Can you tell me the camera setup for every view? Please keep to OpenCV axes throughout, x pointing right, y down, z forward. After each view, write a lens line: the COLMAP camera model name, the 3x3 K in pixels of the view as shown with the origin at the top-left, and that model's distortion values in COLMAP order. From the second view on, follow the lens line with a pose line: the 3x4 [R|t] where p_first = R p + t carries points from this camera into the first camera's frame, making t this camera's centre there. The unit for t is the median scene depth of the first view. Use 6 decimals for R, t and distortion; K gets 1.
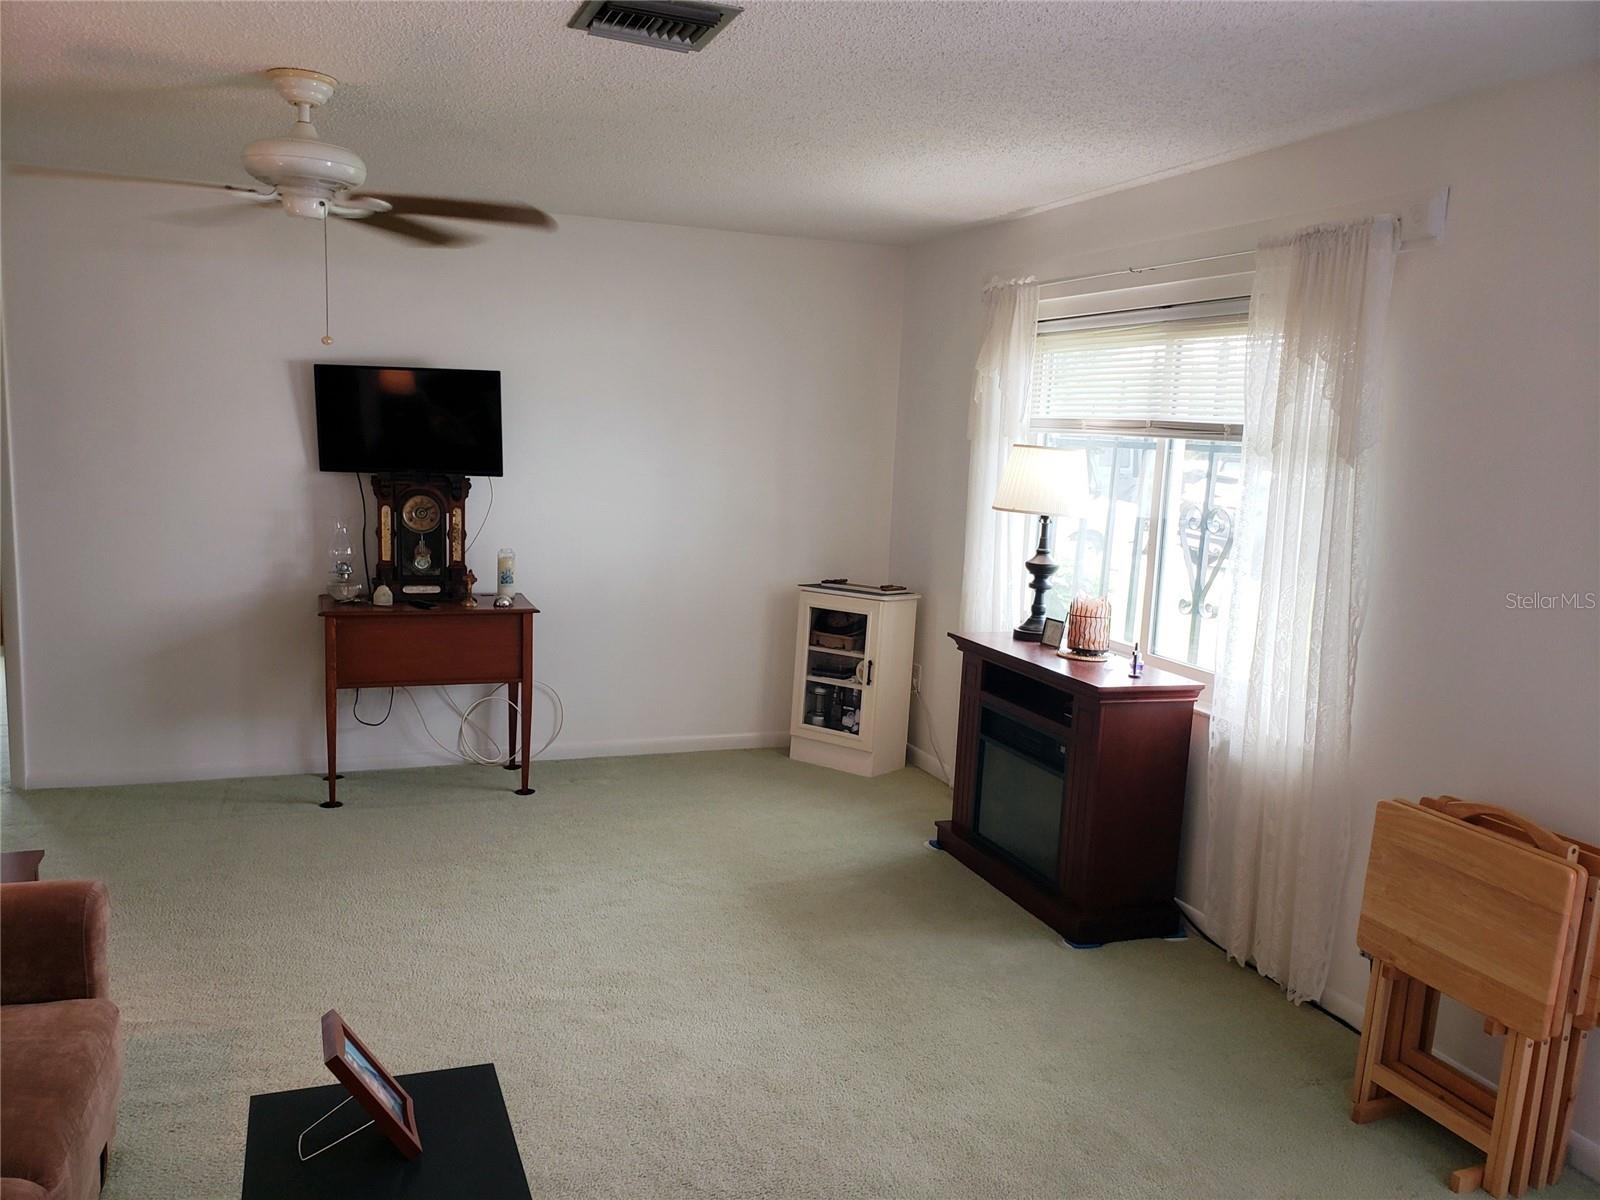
lens RADIAL K [[1252.5, 0, 800.0], [0, 1252.5, 600.0], [0, 0, 1]] dist [0.069202, -0.106314]
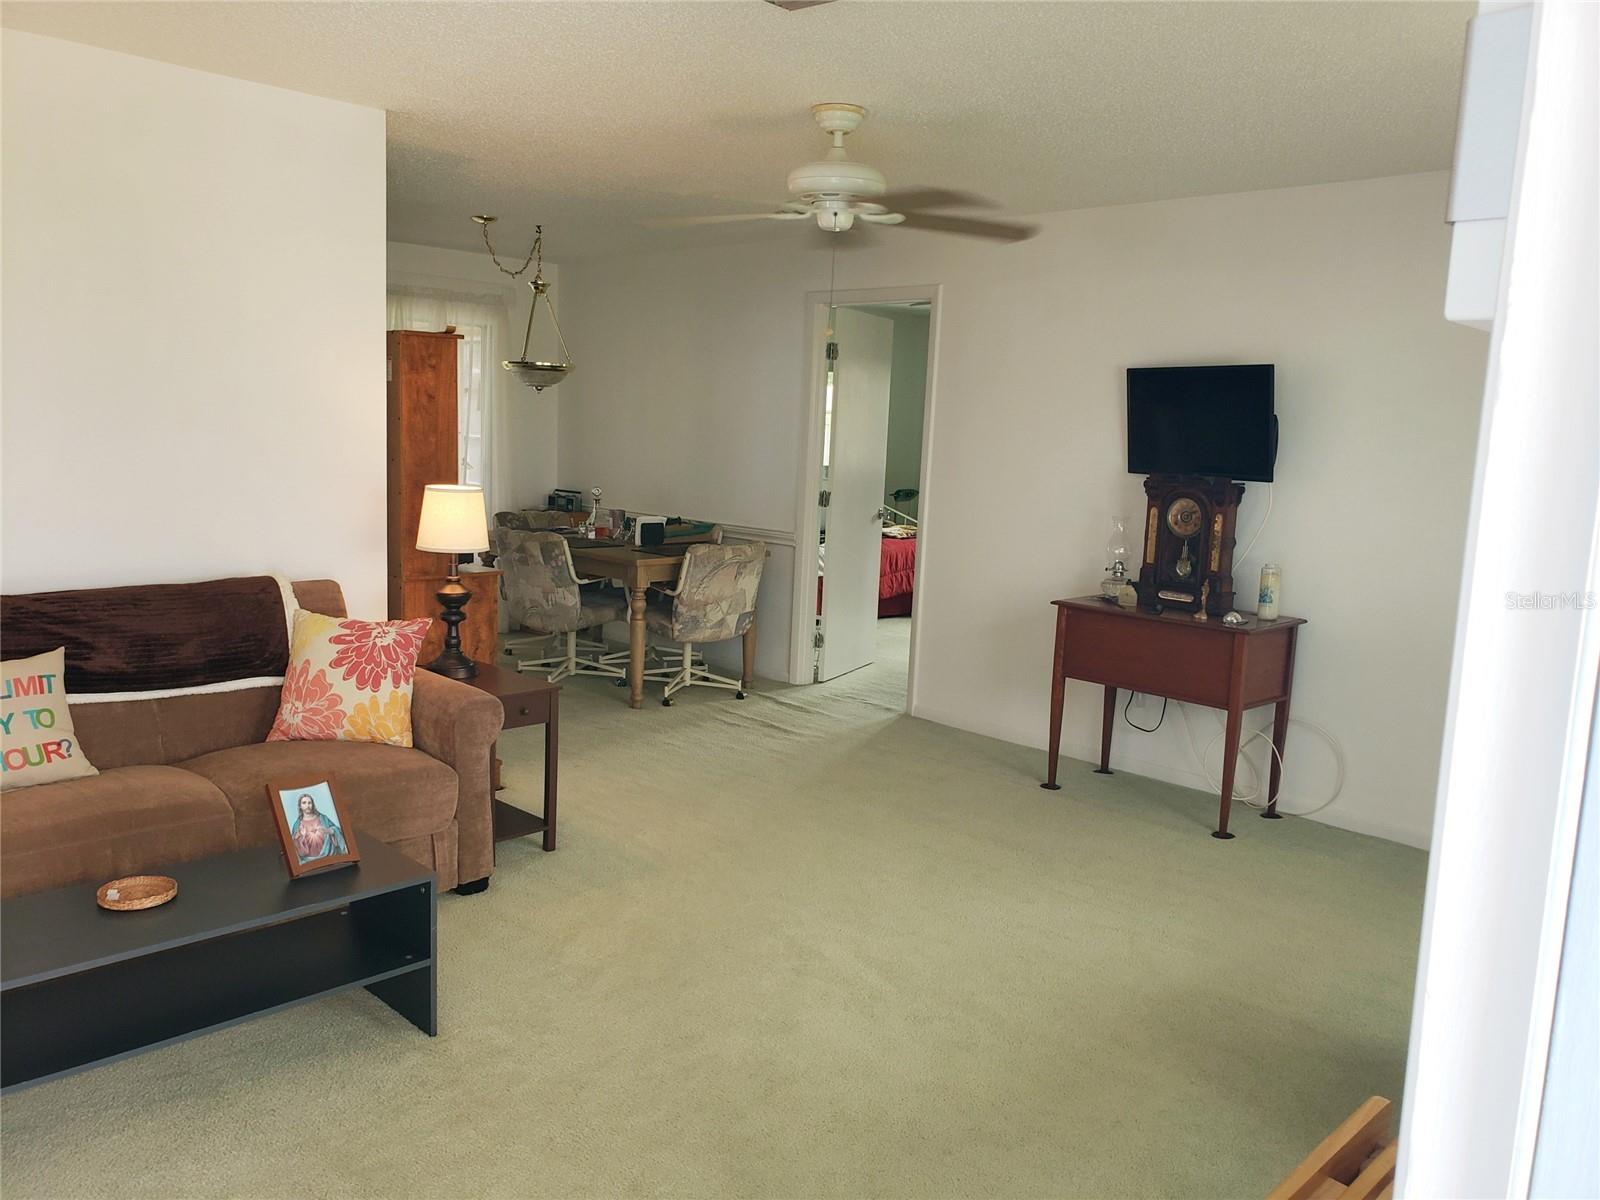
lens RADIAL K [[1252.5, 0, 800.0], [0, 1252.5, 600.0], [0, 0, 1]] dist [0.069202, -0.106314]
pose [[0.417503, 0.106176, -0.902451, 0.448706], [-0.146660, 0.988003, 0.048392, -0.010014], [0.896762, 0.112149, 0.428066, 0.333698]]
